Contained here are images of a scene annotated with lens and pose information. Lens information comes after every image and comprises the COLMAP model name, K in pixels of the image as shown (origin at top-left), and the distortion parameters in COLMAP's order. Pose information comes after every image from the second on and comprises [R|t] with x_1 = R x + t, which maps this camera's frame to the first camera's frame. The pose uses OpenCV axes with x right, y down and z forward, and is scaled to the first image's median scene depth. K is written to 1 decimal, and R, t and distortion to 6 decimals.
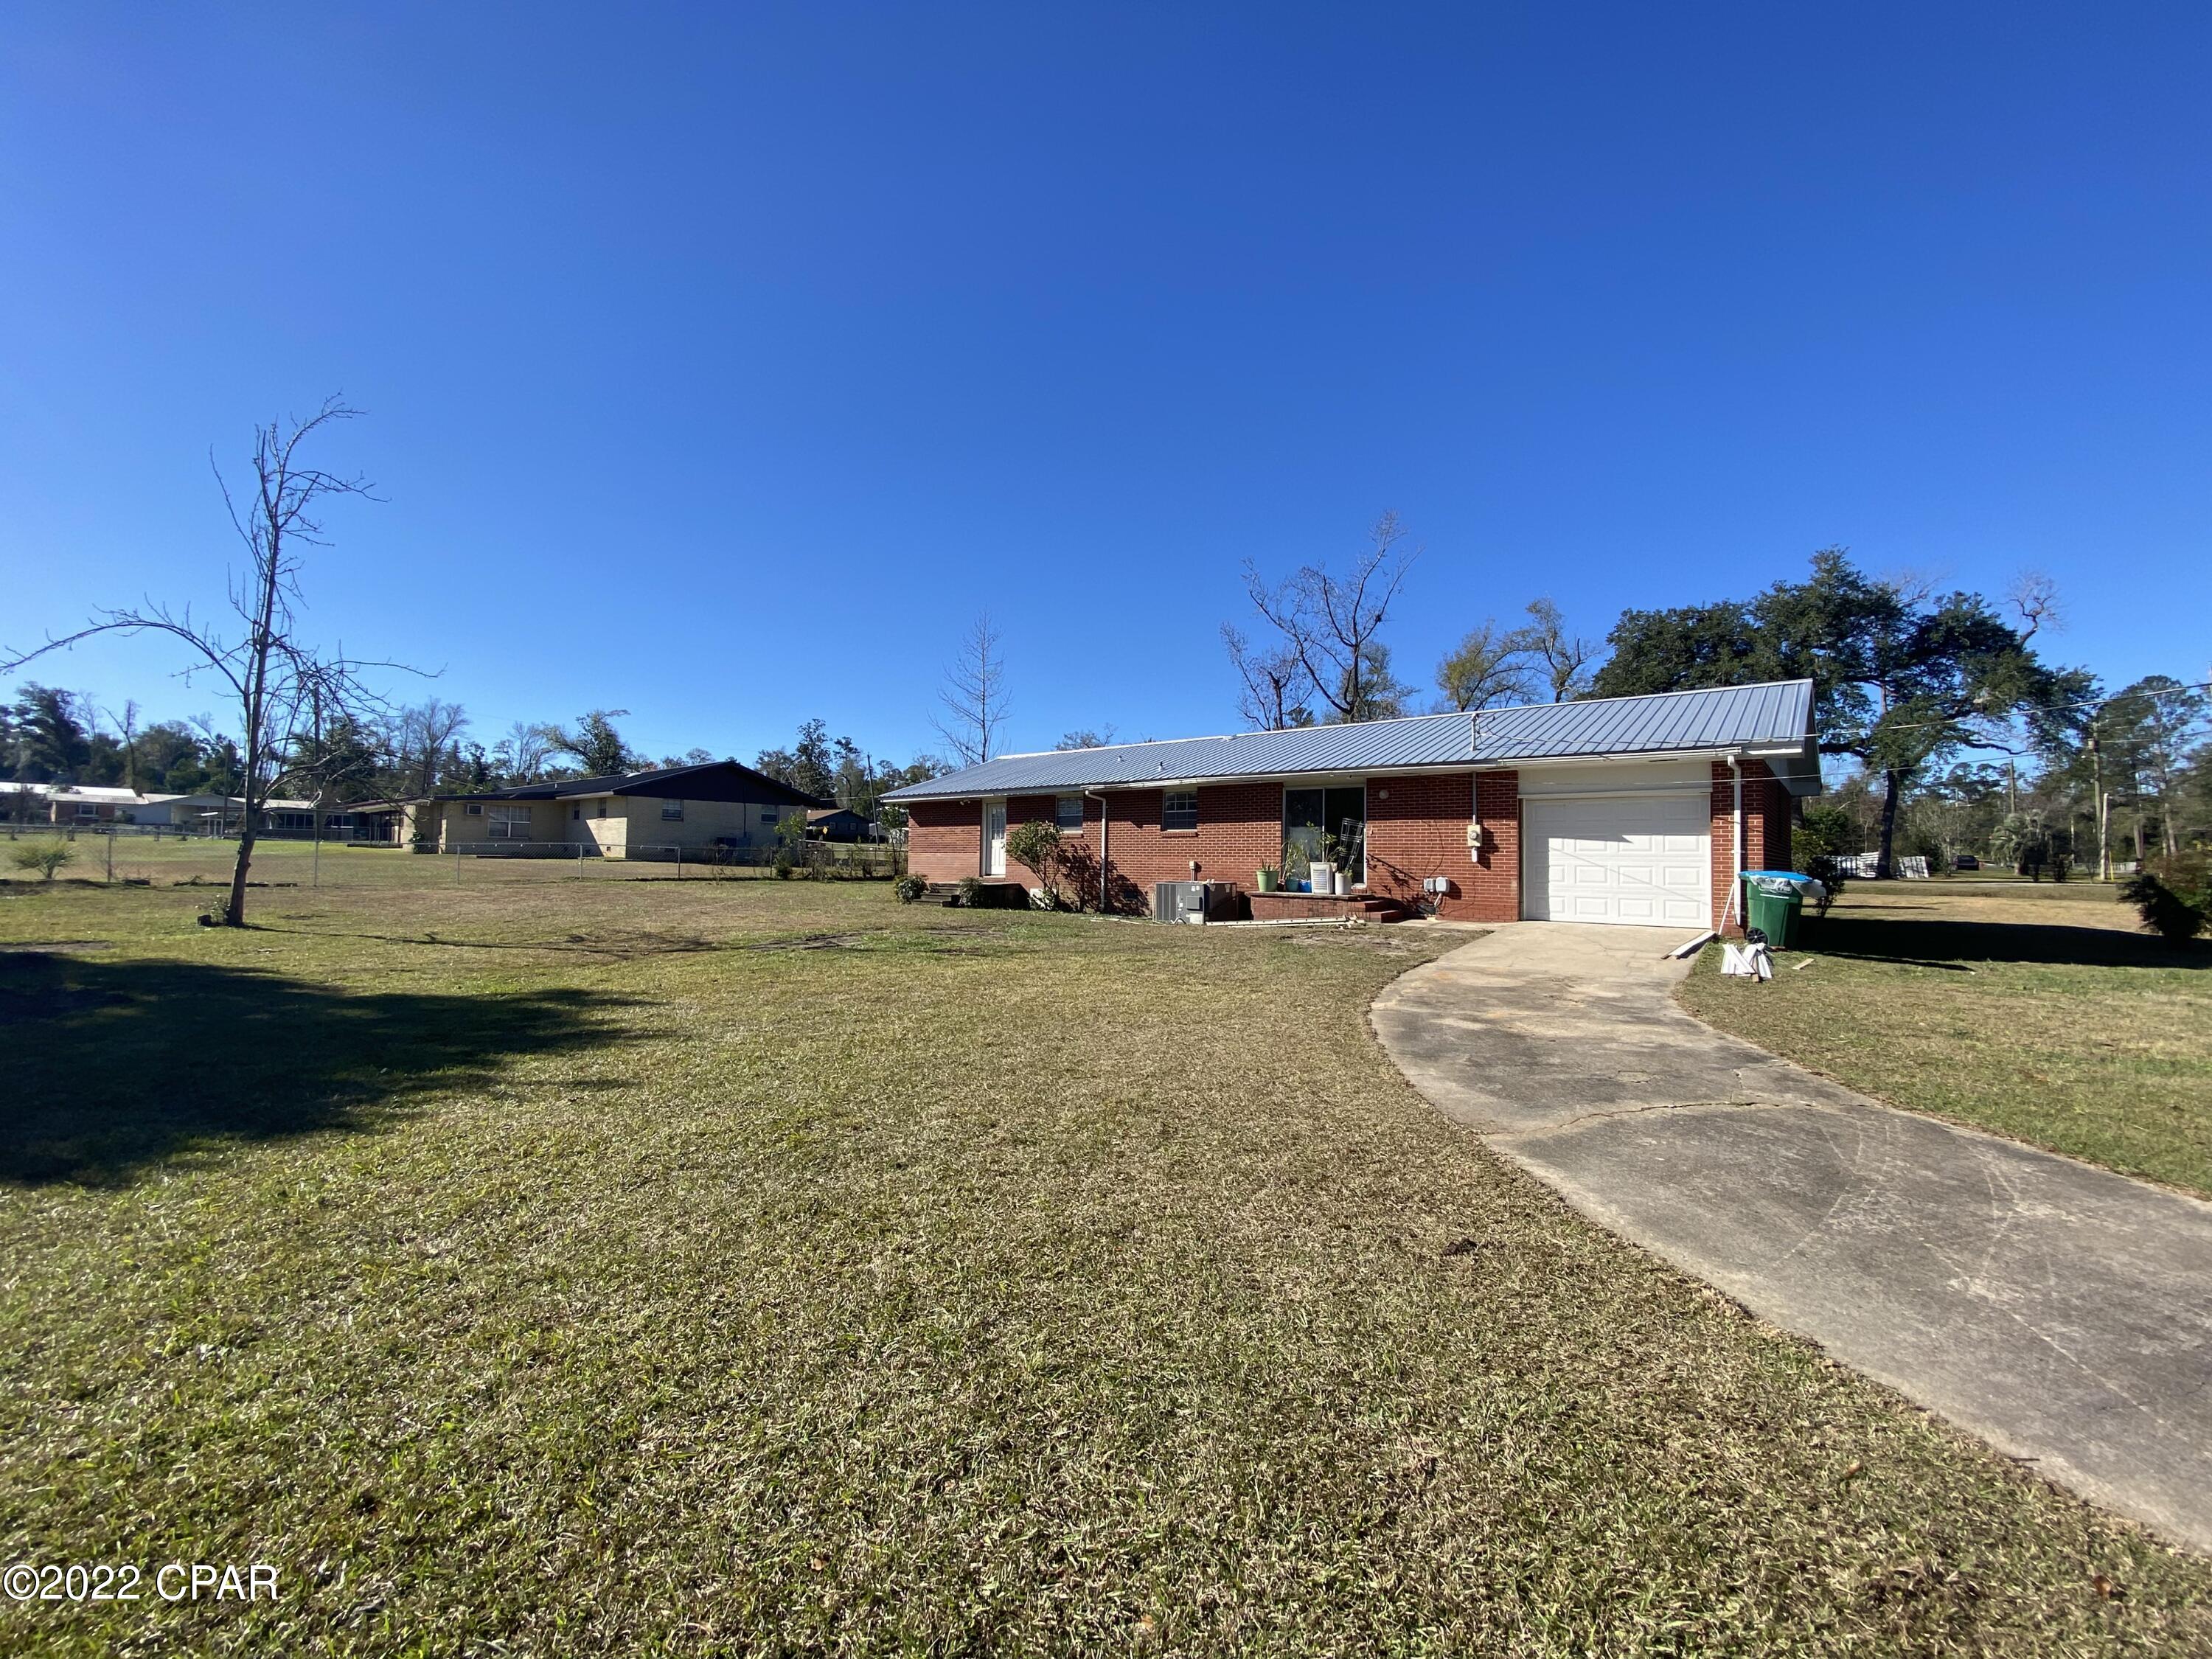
lens RADIAL K [[897.0, 0, 1094.7], [0, 897.0, 823.3], [0, 0, 1]] dist [0.024958, -0.021254]
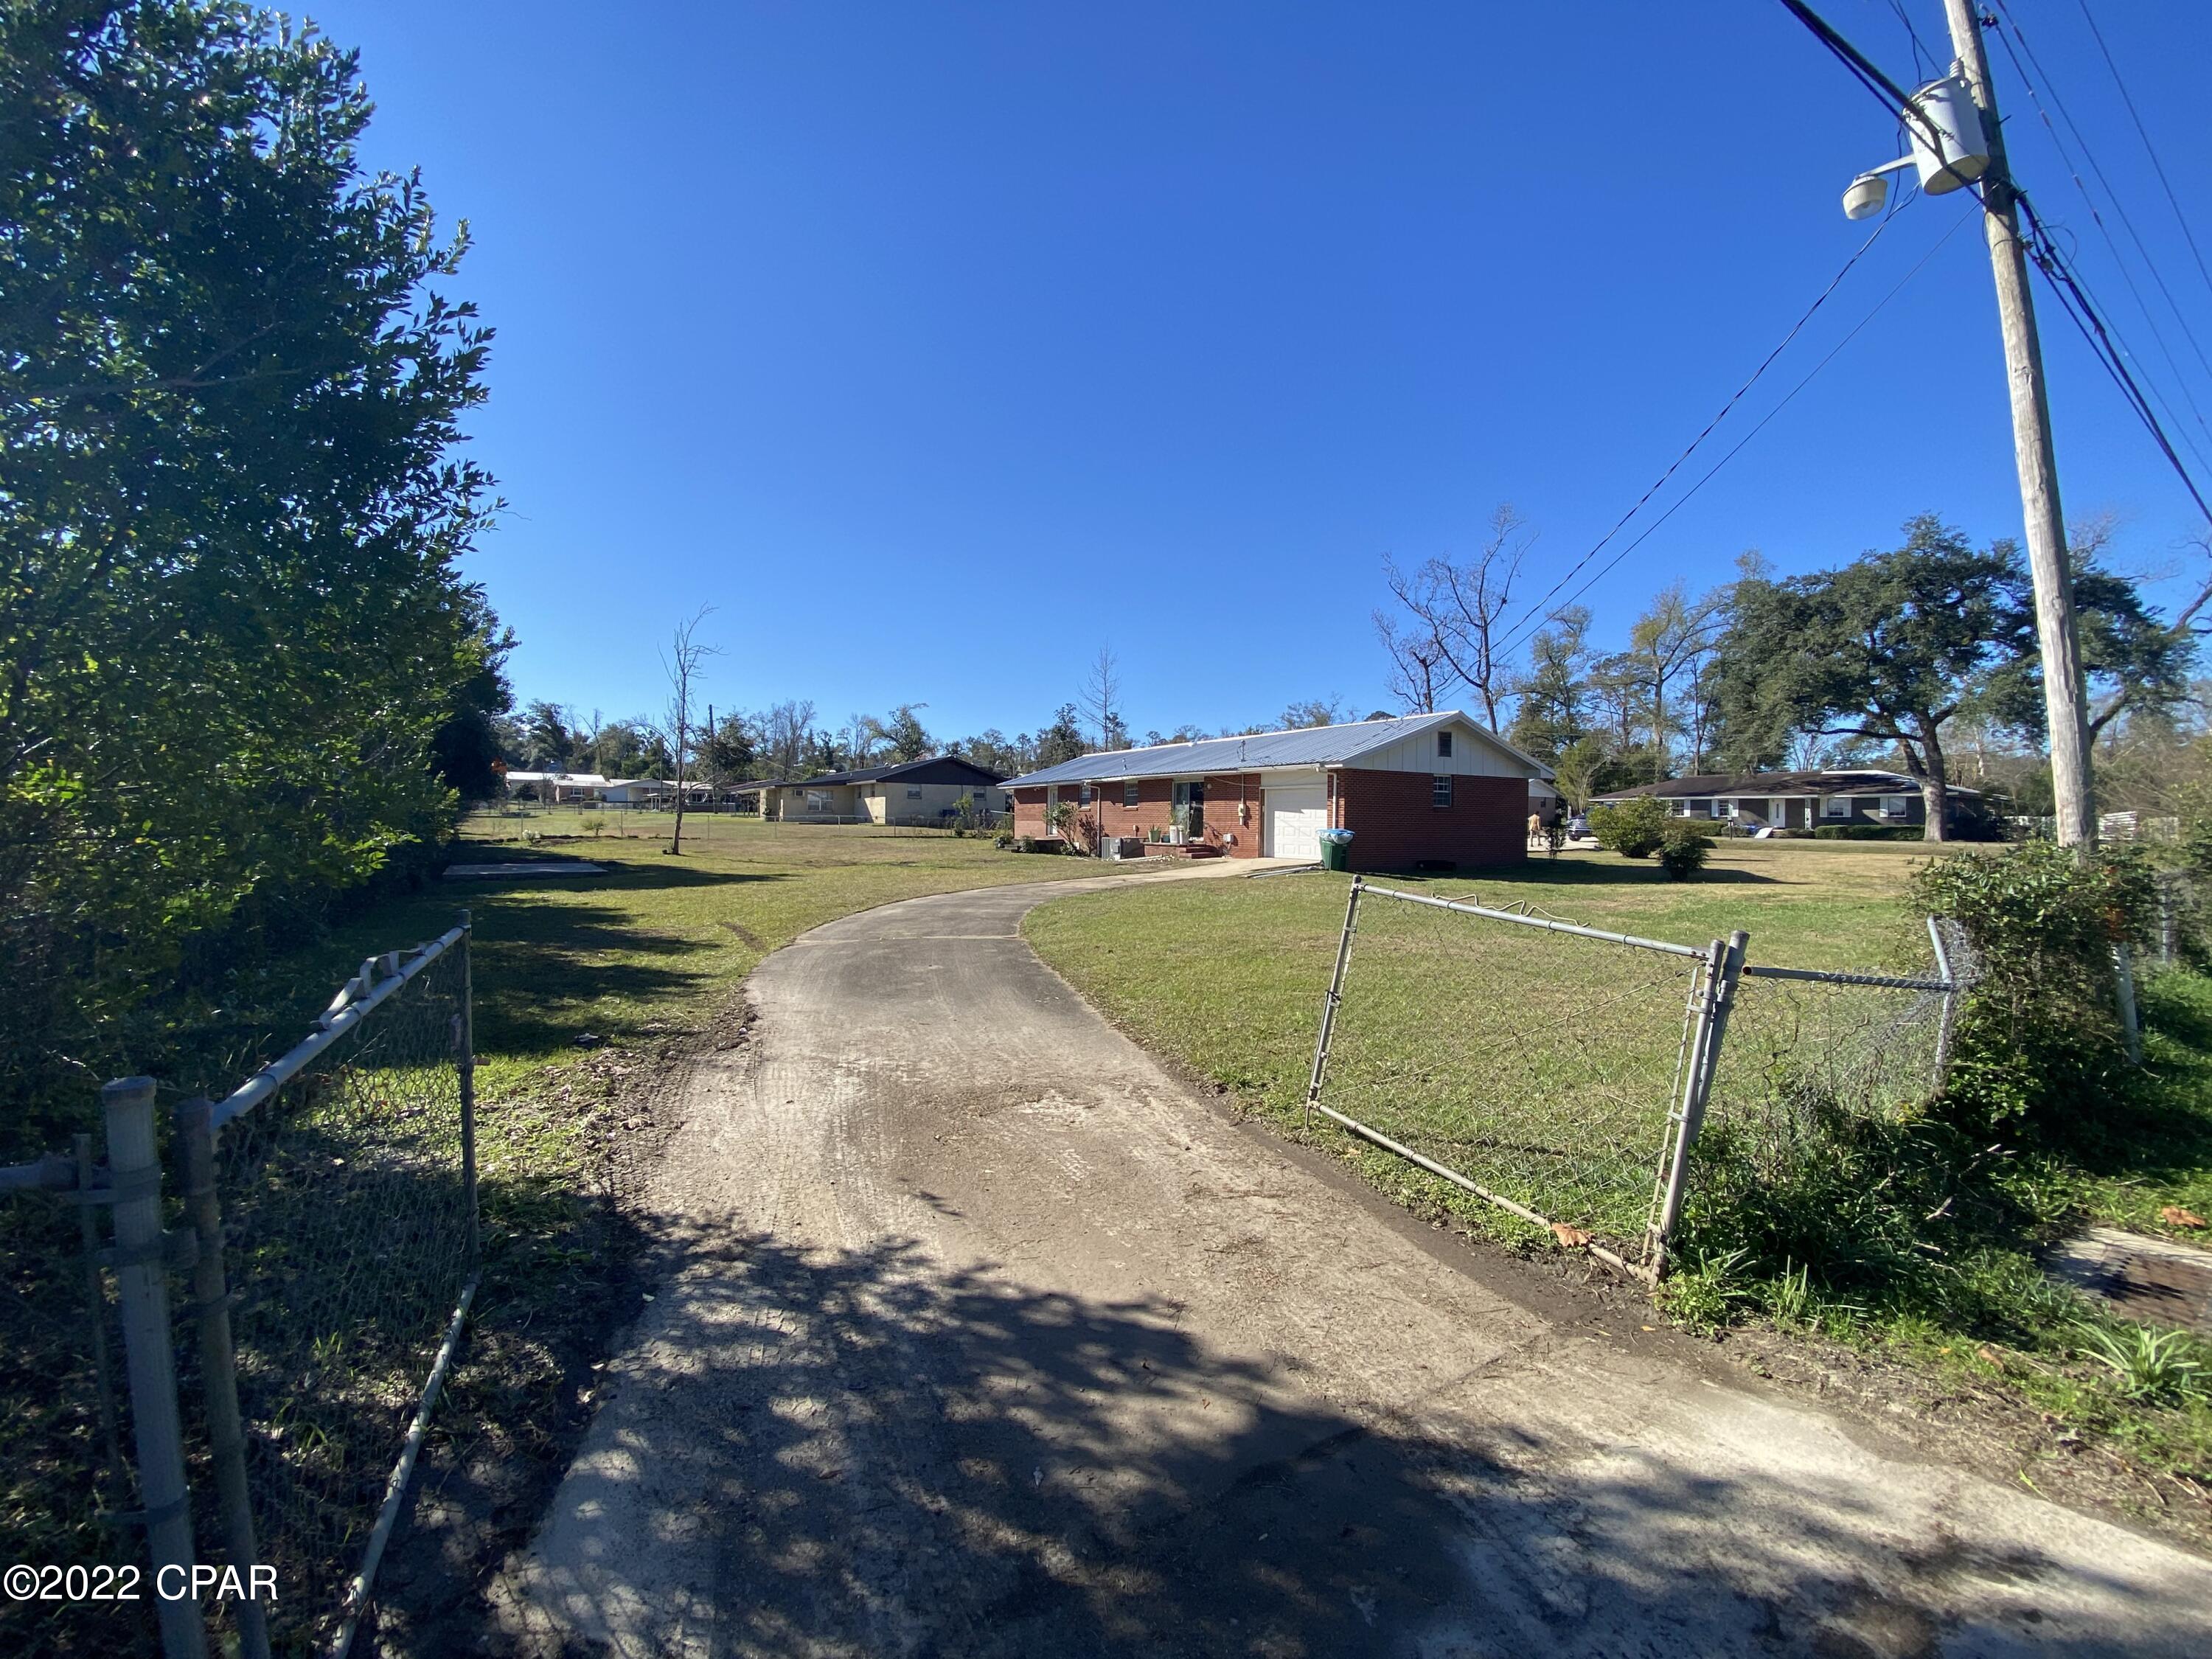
lens RADIAL K [[912.9, 0, 1094.2], [0, 912.9, 829.6], [0, 0, 1]] dist [0.049928, -0.000117]
pose [[0.947118, -0.001520, -0.320882, 0.461013], [0.015910, 0.998981, 0.042228, -0.017315], [0.320491, -0.045100, 0.946177, -0.501638]]
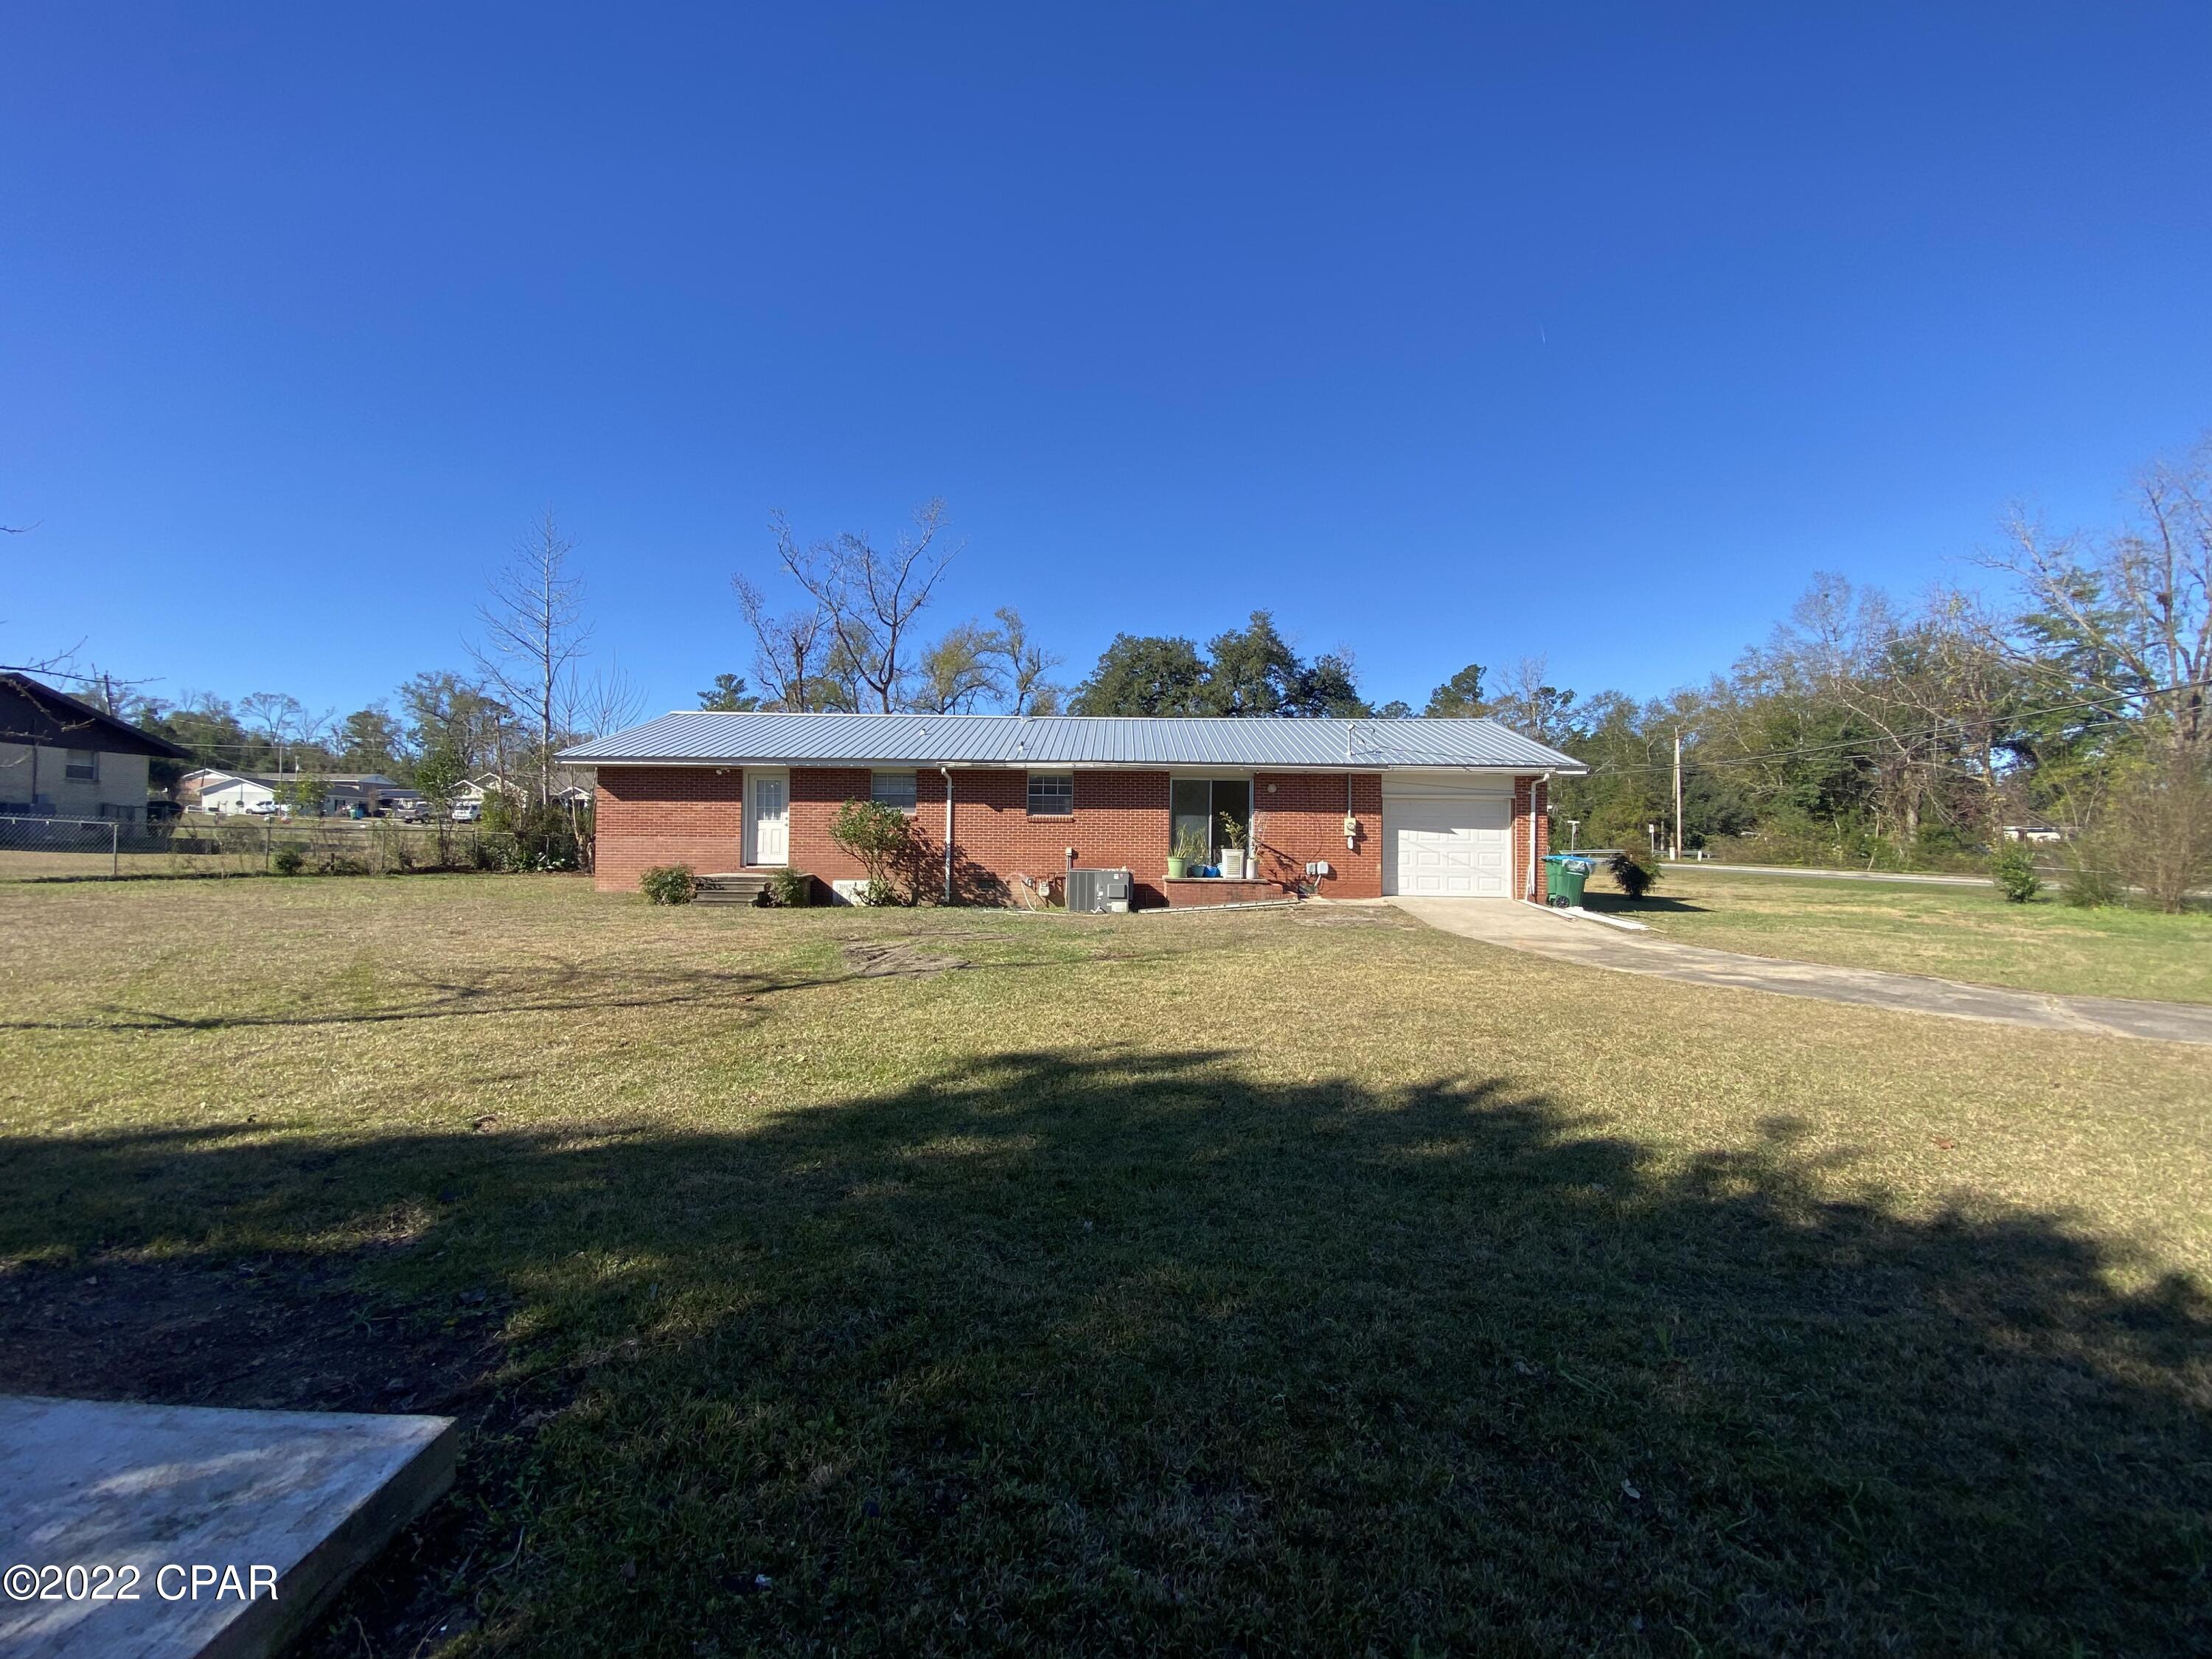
lens RADIAL K [[897.0, 0, 1094.7], [0, 897.0, 823.3], [0, 0, 1]] dist [0.024958, -0.021254]
pose [[0.774286, 0.012726, 0.632707, -0.378439], [-0.028264, 0.999496, 0.014486, 0.000928], [-0.632204, -0.029099, 0.774255, 0.187470]]
